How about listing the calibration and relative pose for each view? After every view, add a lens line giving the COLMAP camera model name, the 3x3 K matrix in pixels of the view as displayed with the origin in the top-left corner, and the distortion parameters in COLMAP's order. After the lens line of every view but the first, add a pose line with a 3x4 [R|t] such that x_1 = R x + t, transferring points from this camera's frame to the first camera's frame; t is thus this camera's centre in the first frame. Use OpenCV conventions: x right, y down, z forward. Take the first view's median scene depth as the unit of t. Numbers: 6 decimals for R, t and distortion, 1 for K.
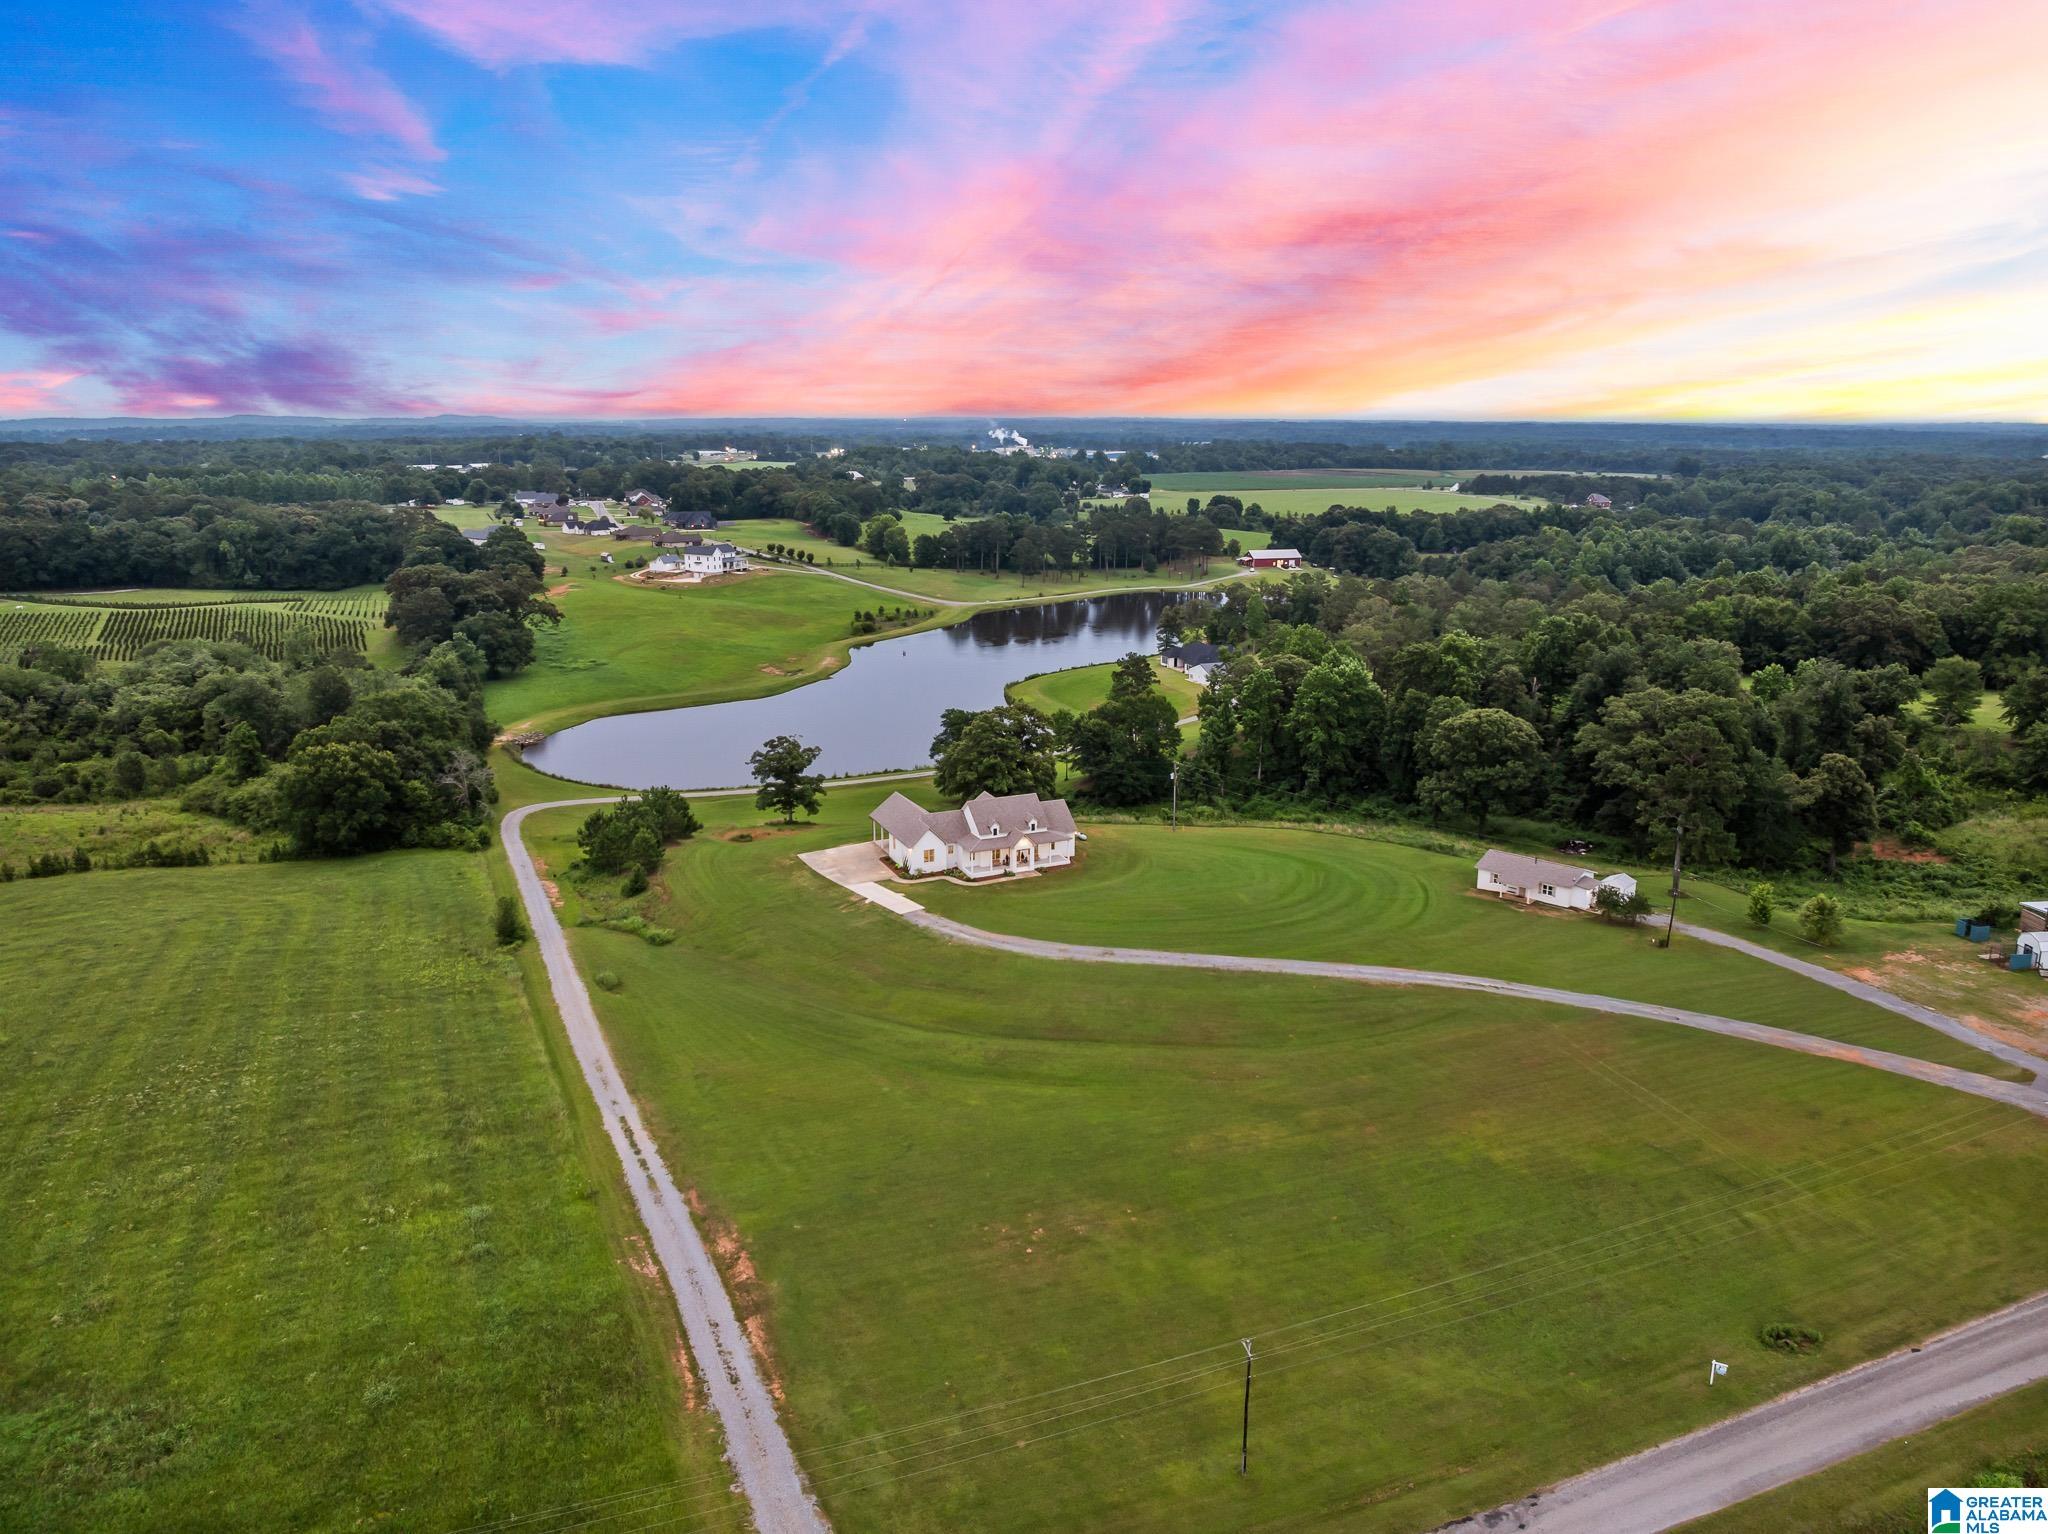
lens RADIAL K [[1484.4, 0, 1024.0], [0, 1484.4, 767.0], [0, 0, 1]] dist [-0.013921, -0.003950]
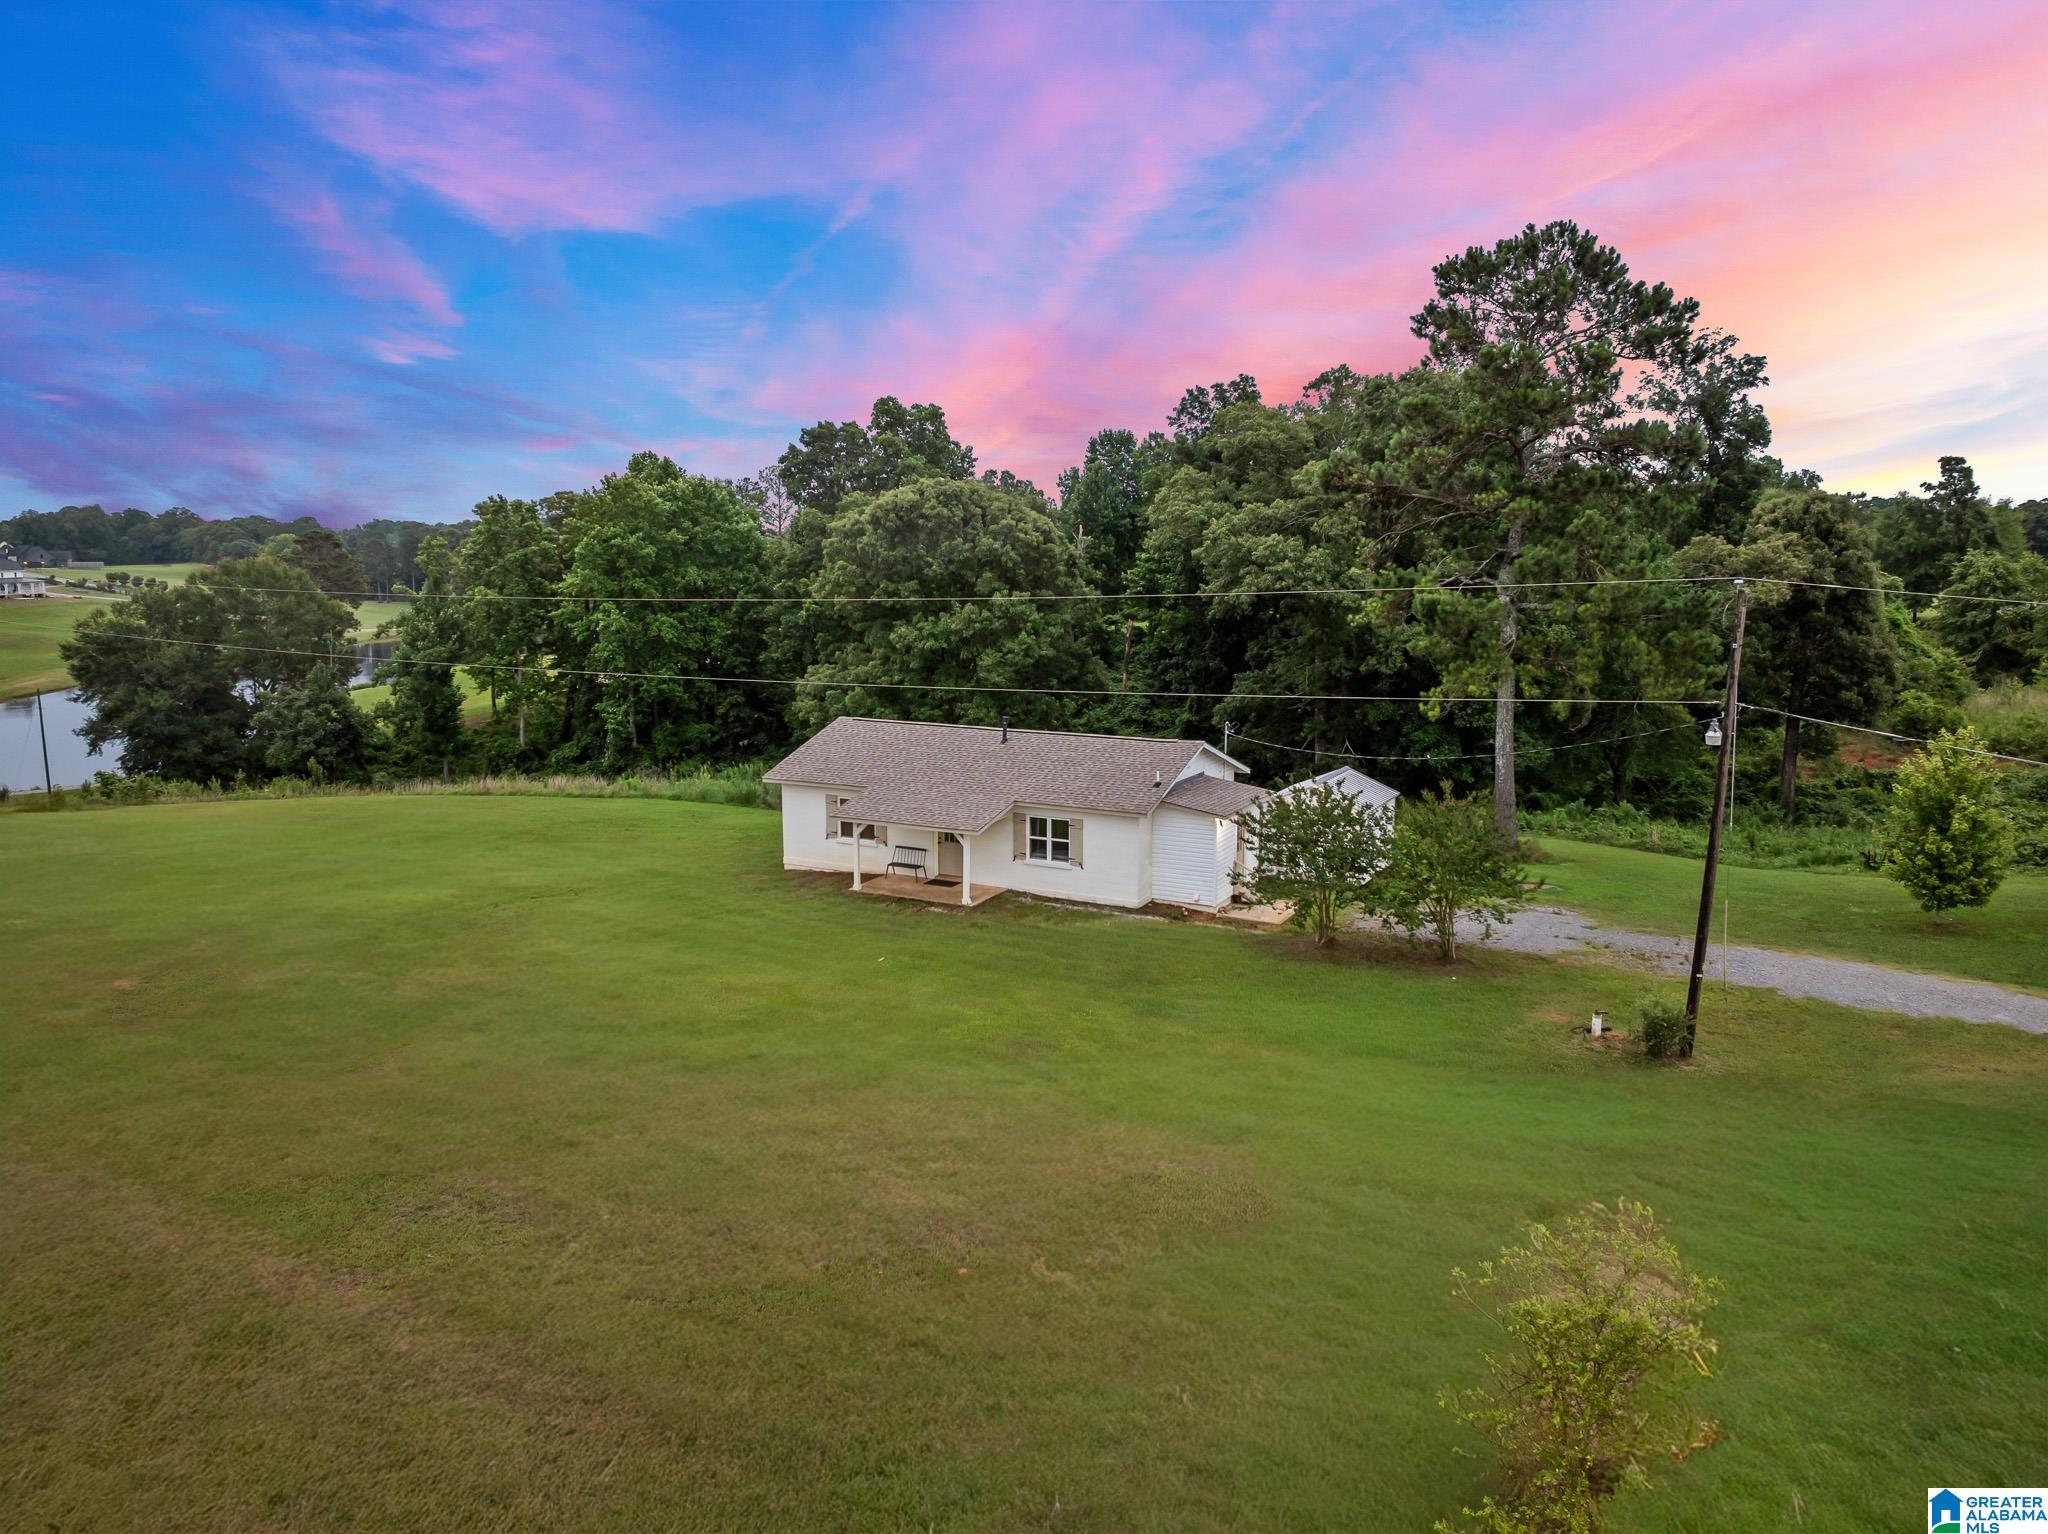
lens RADIAL K [[1484.4, 0, 1024.0], [0, 1484.4, 767.0], [0, 0, 1]] dist [-0.013921, -0.003950]
pose [[0.966887, -0.043544, 0.251461, 0.202881], [0.062944, 0.995585, -0.069626, 0.060433], [-0.247319, 0.083148, 0.965360, 0.541083]]
